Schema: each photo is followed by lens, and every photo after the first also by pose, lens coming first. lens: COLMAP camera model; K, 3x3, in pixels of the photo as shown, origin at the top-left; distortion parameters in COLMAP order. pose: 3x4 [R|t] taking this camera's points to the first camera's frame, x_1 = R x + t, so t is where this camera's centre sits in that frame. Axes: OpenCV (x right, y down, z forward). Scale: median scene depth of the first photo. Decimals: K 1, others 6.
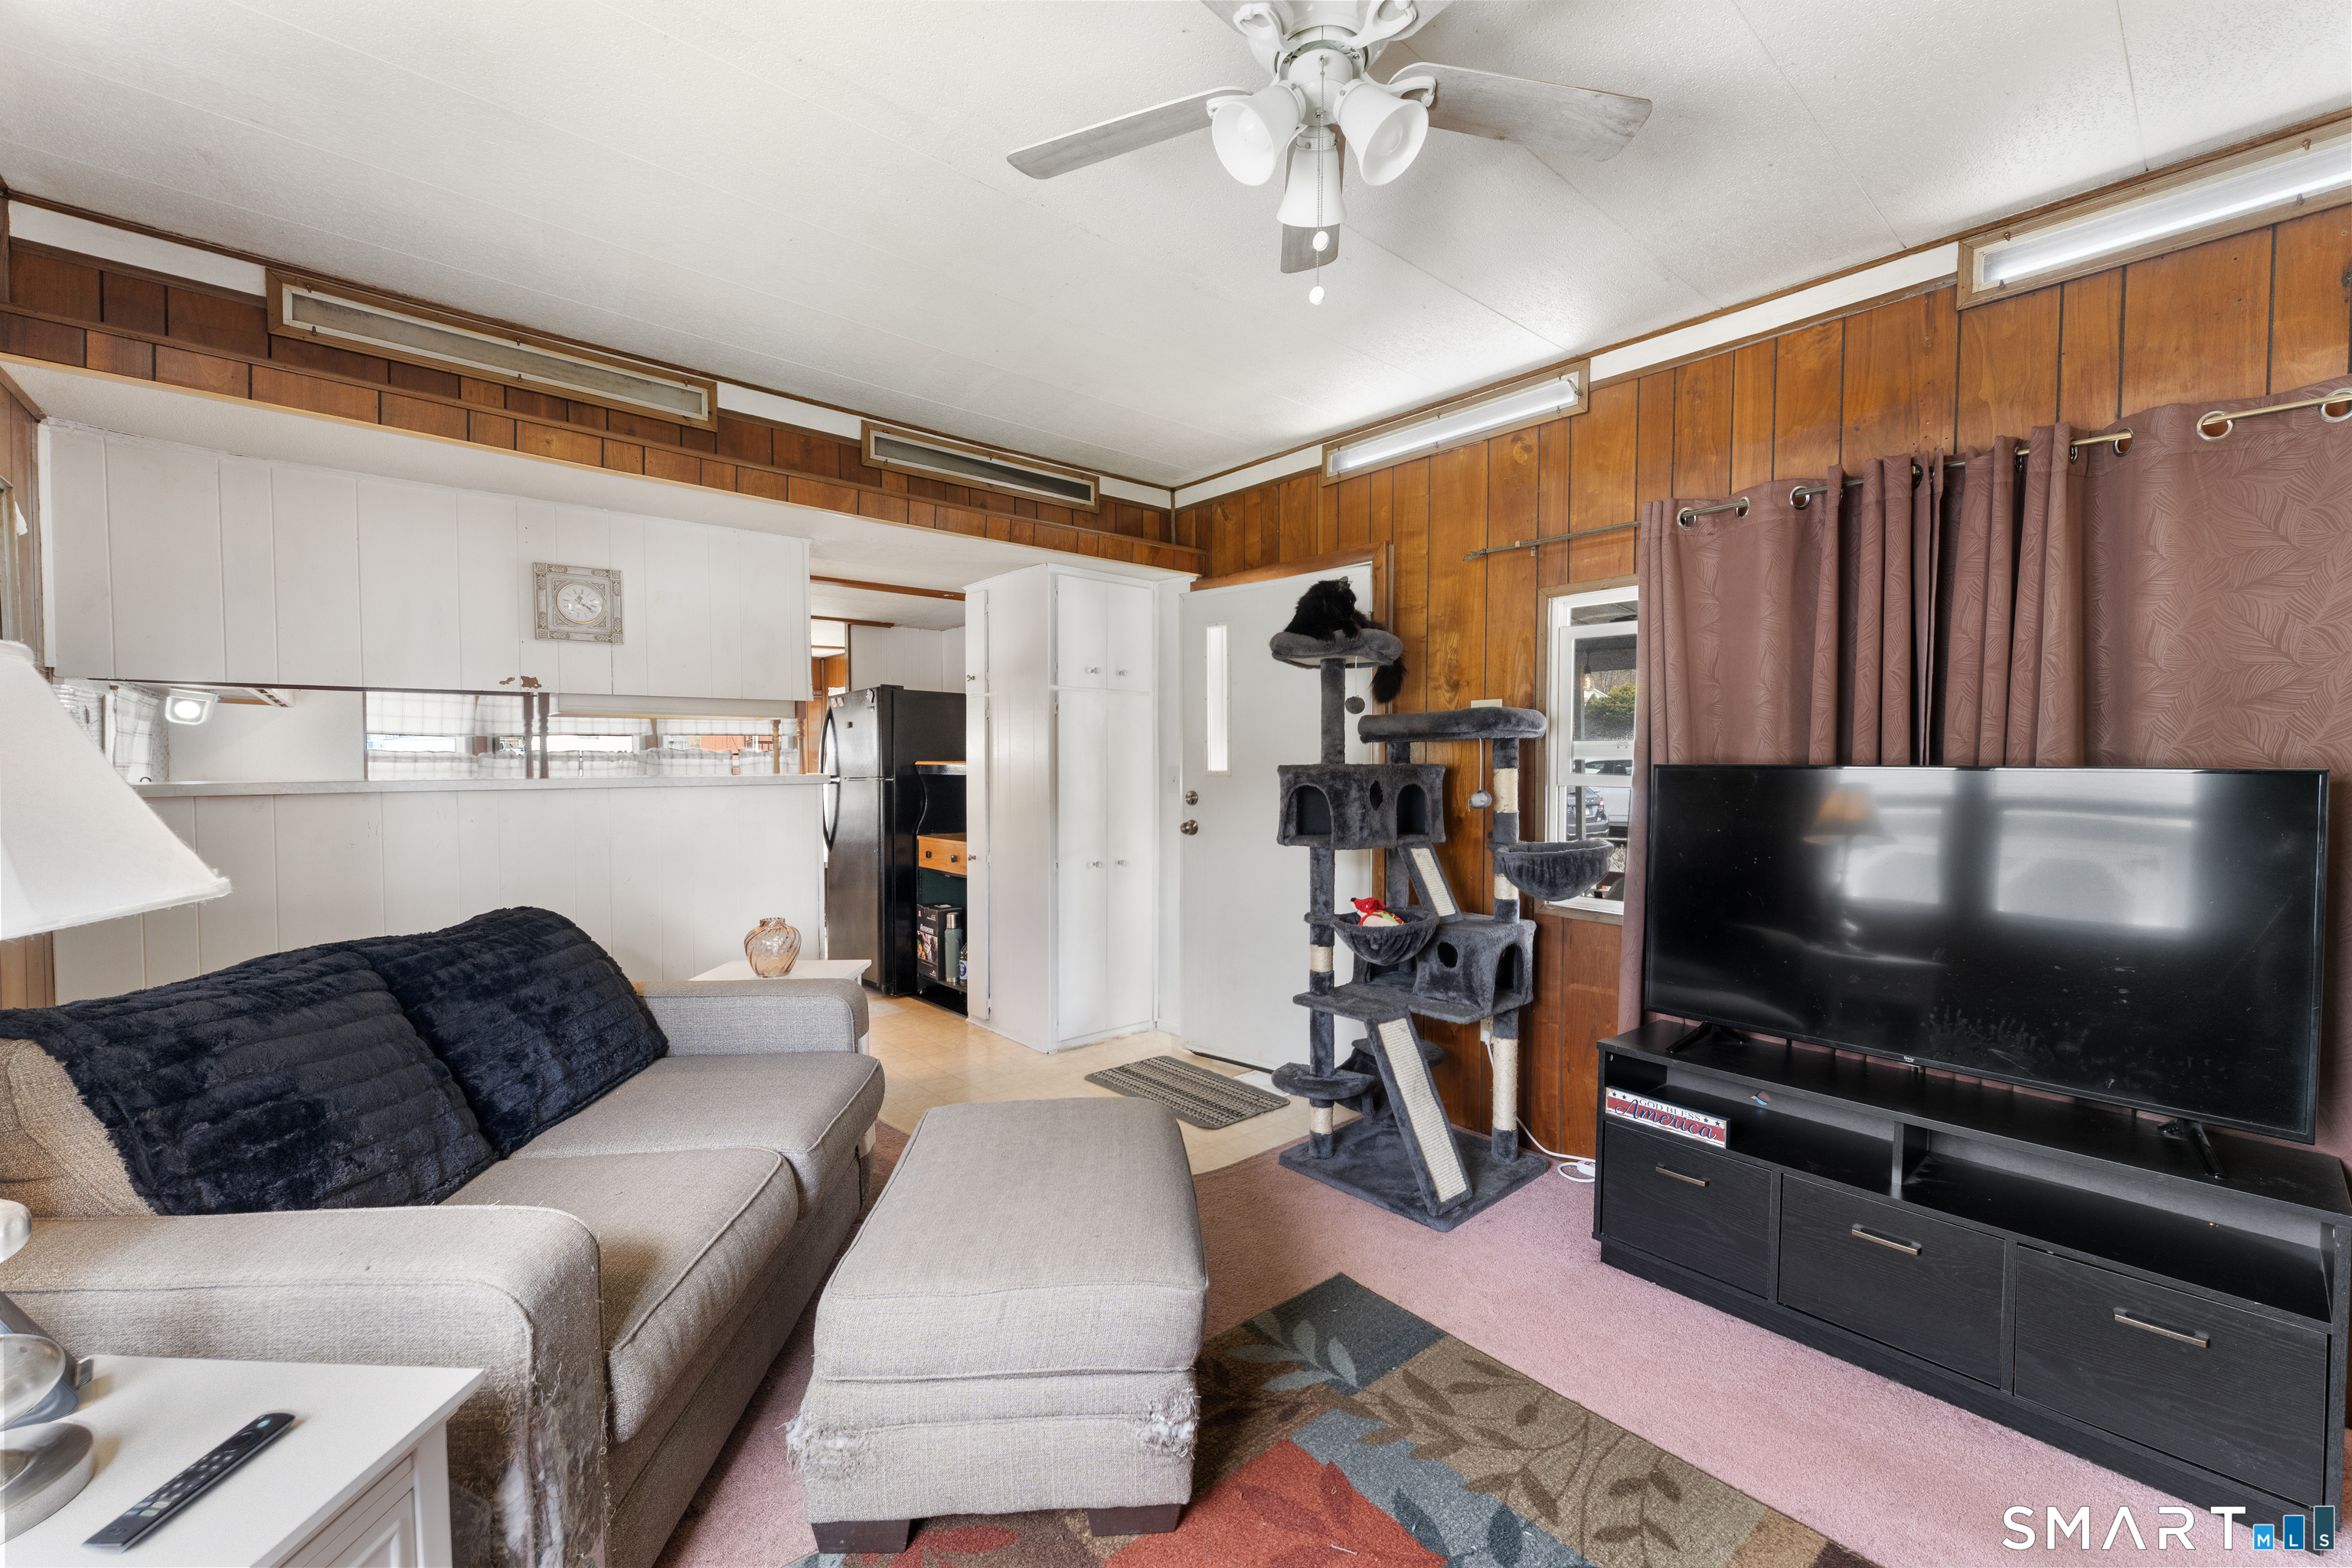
lens RADIAL K [[965.9, 0, 1160.9], [0, 965.9, 781.6], [0, 0, 1]] dist [0.002515, 0.000352]
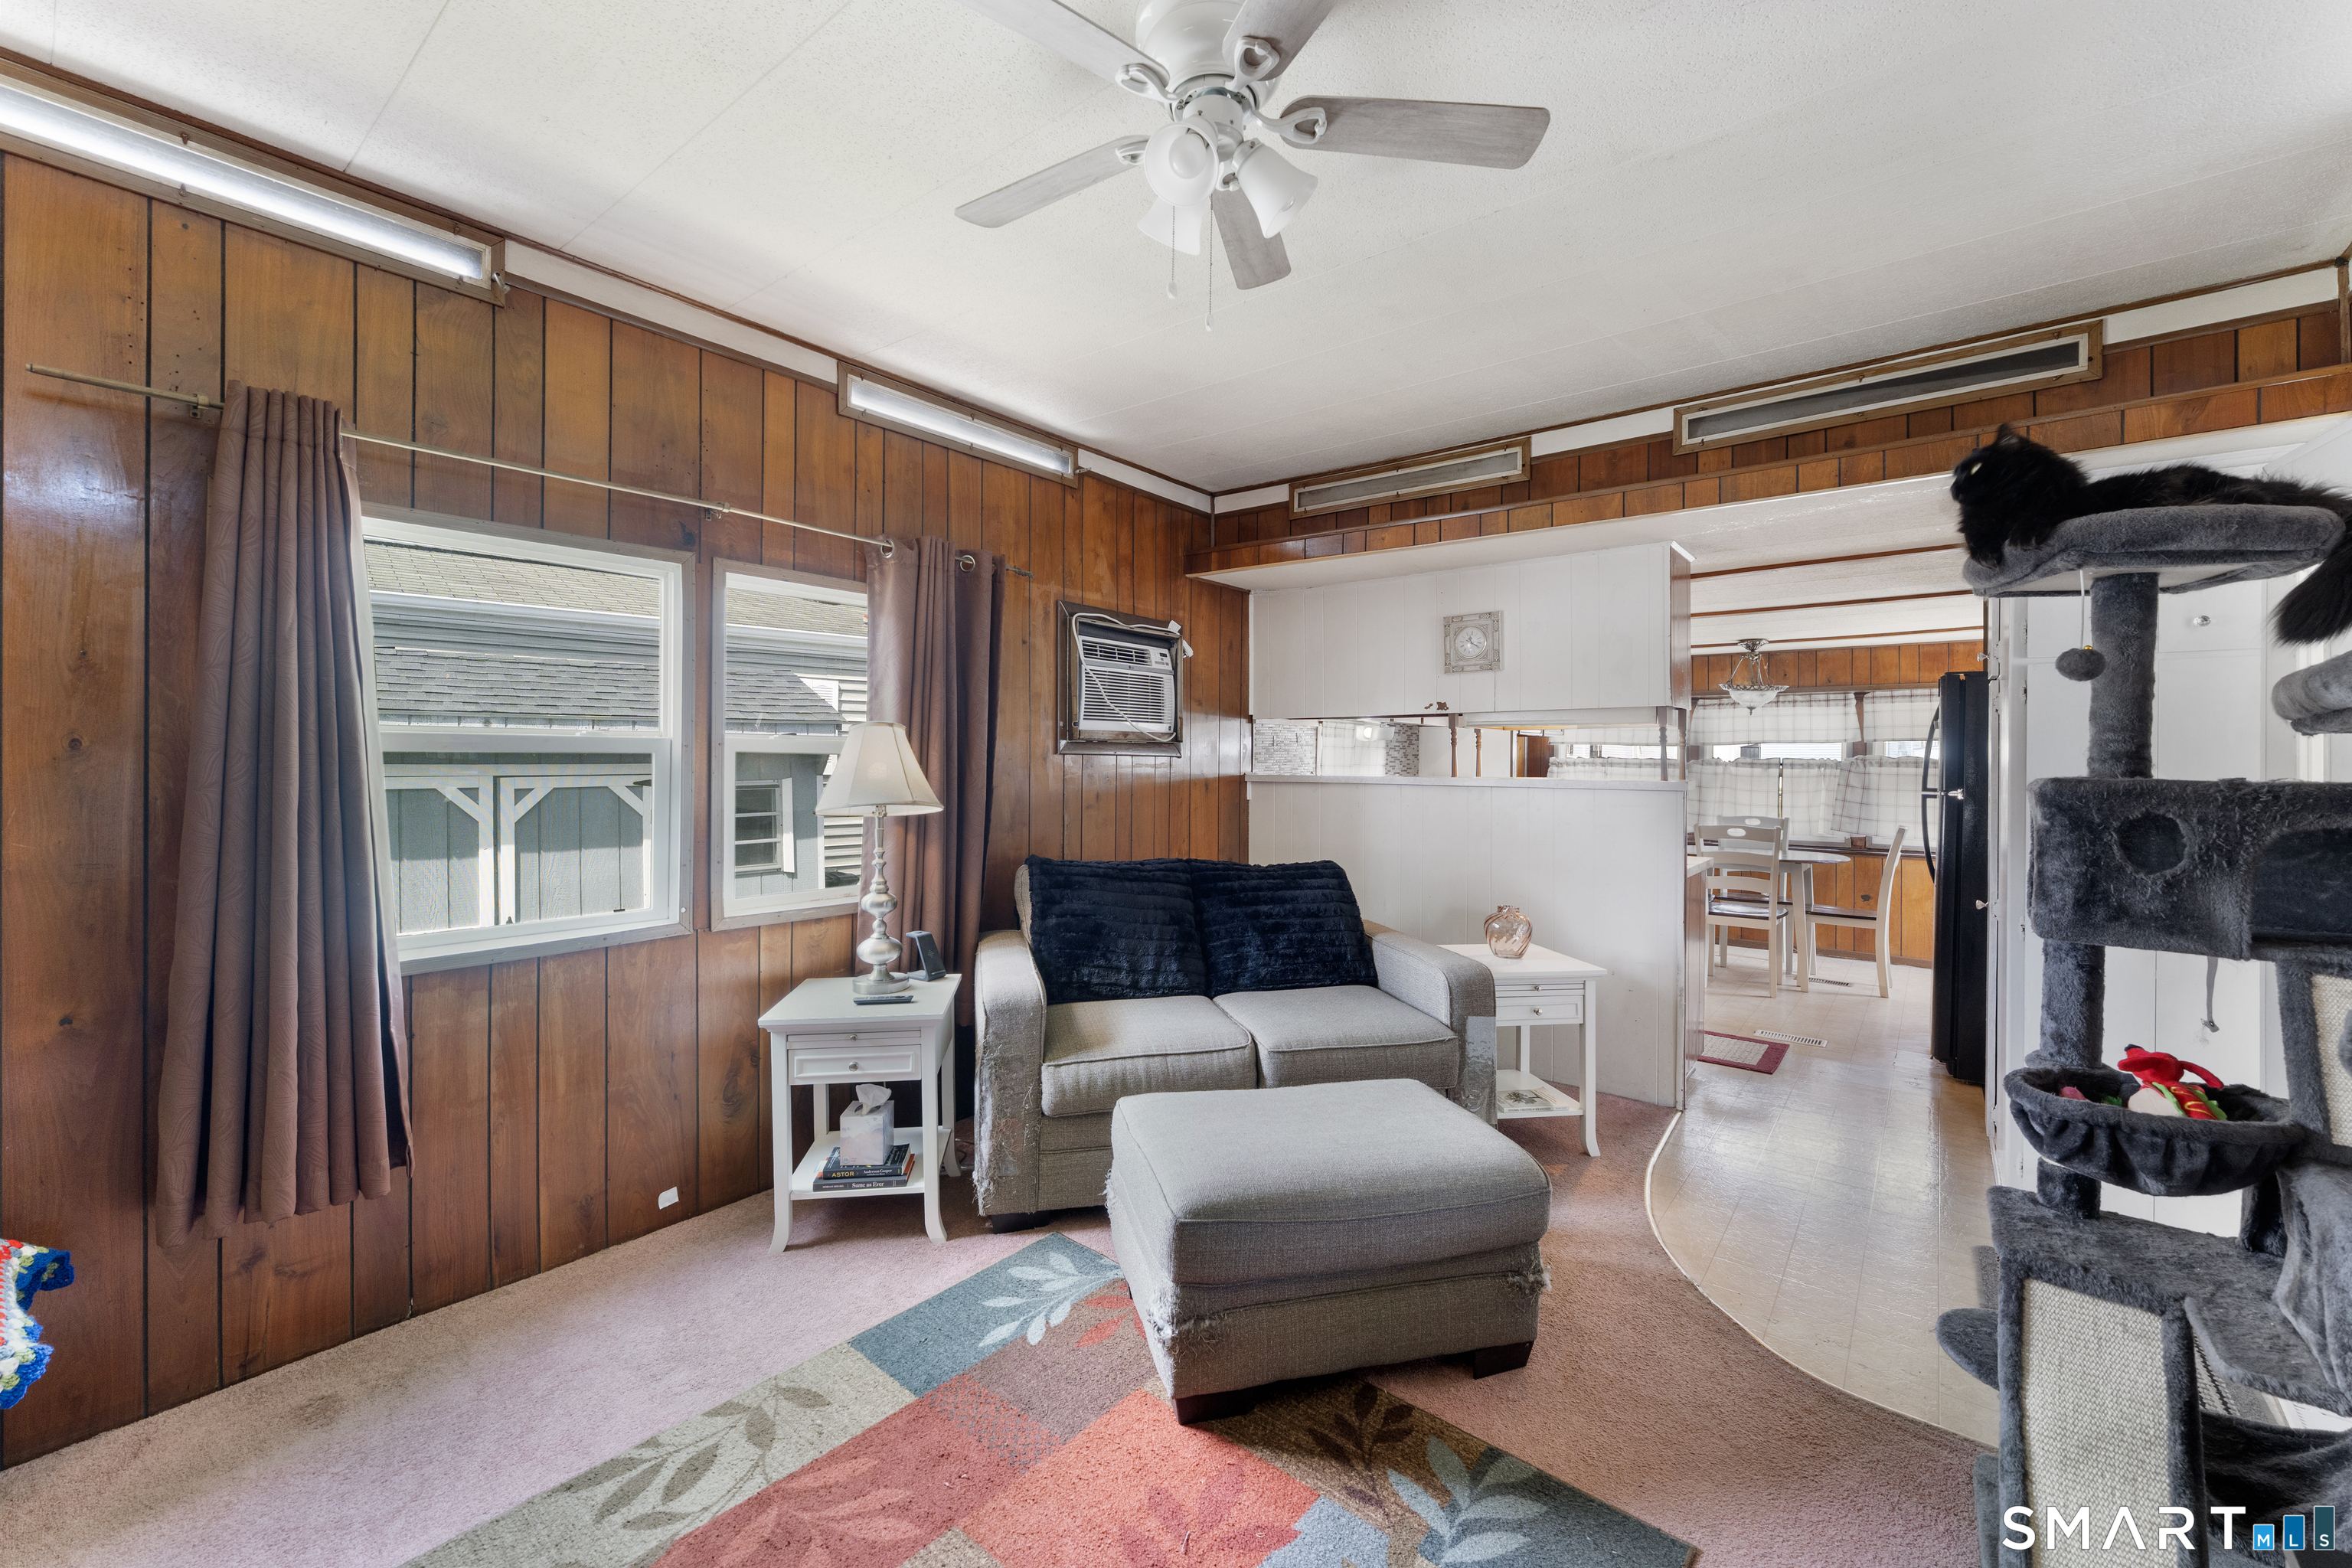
lens RADIAL K [[965.9, 0, 1163.3], [0, 965.9, 762.9], [0, 0, 1]] dist [0.002515, 0.000352]
pose [[0.141214, 0.005995, -0.989961, 0.611302], [-0.034671, 0.999398, 0.001107, -0.011132], [0.989372, 0.034167, 0.141337, 0.414695]]
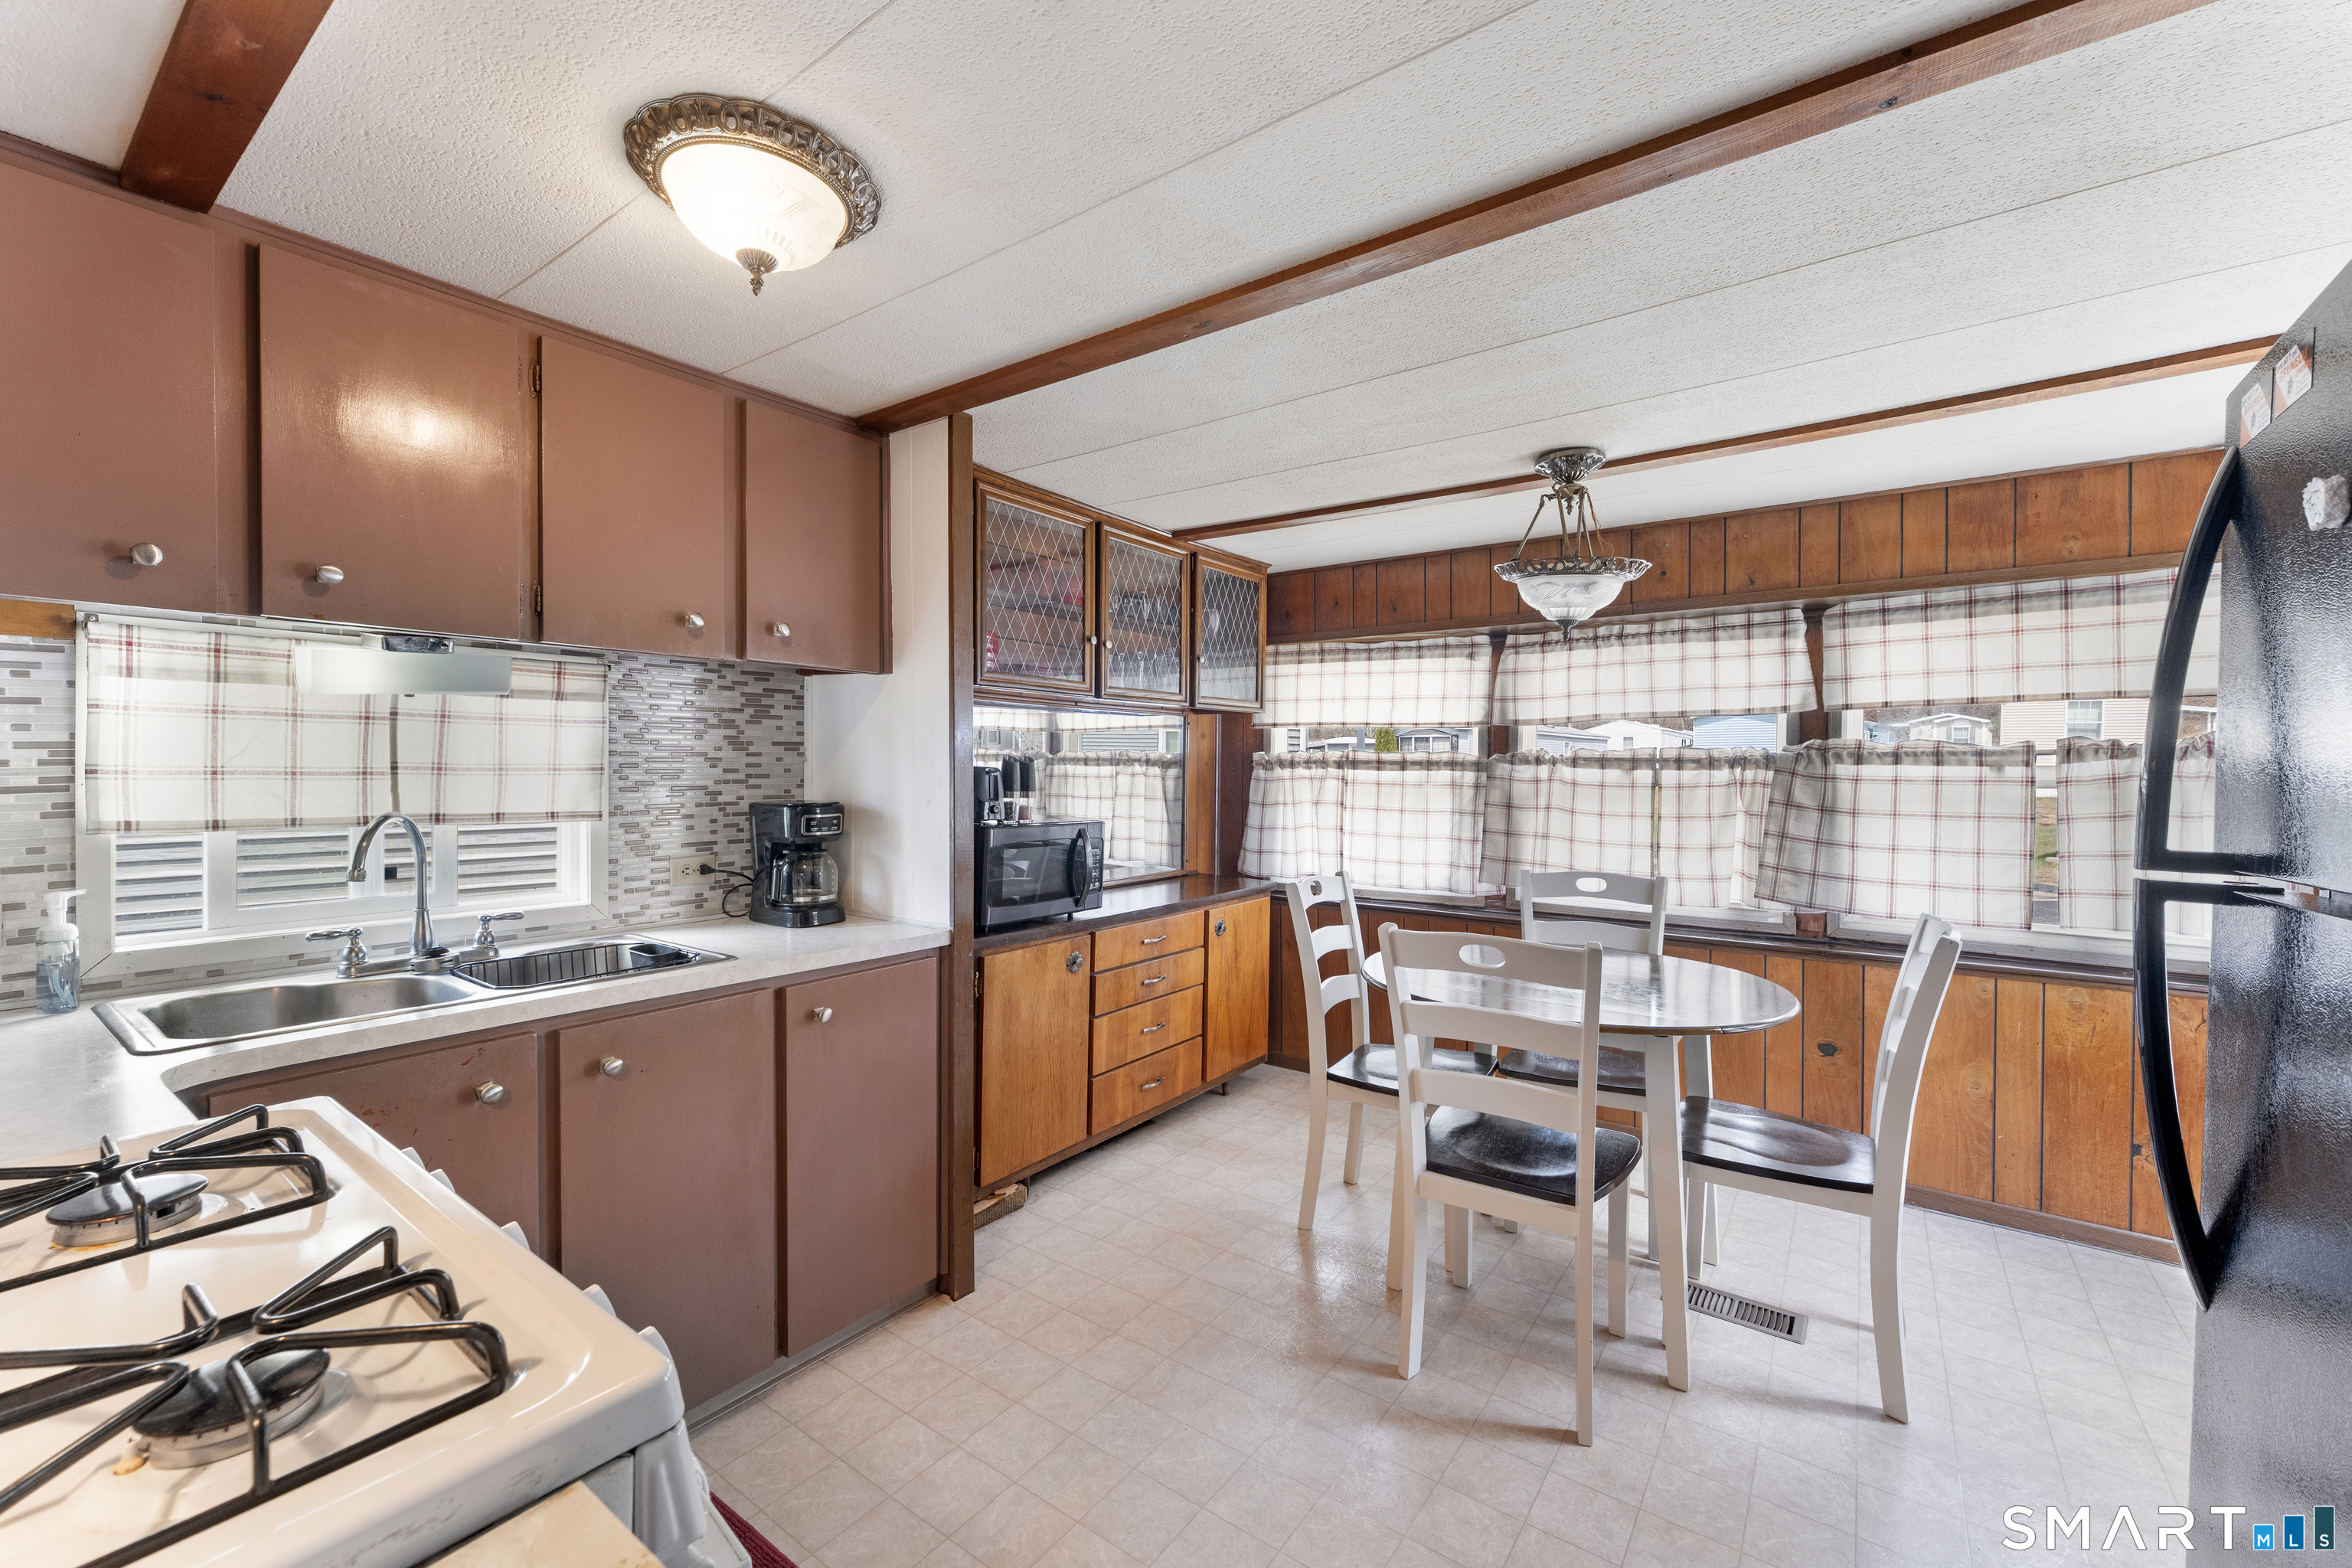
lens RADIAL K [[965.9, 0, 1167.7], [0, 965.9, 784.5], [0, 0, 1]] dist [0.002515, 0.000352]
pose [[0.191274, 0.020238, -0.981328, -0.309290], [-0.026381, 0.999532, 0.015471, -0.028033], [0.981182, 0.022930, 0.191718, 1.275917]]
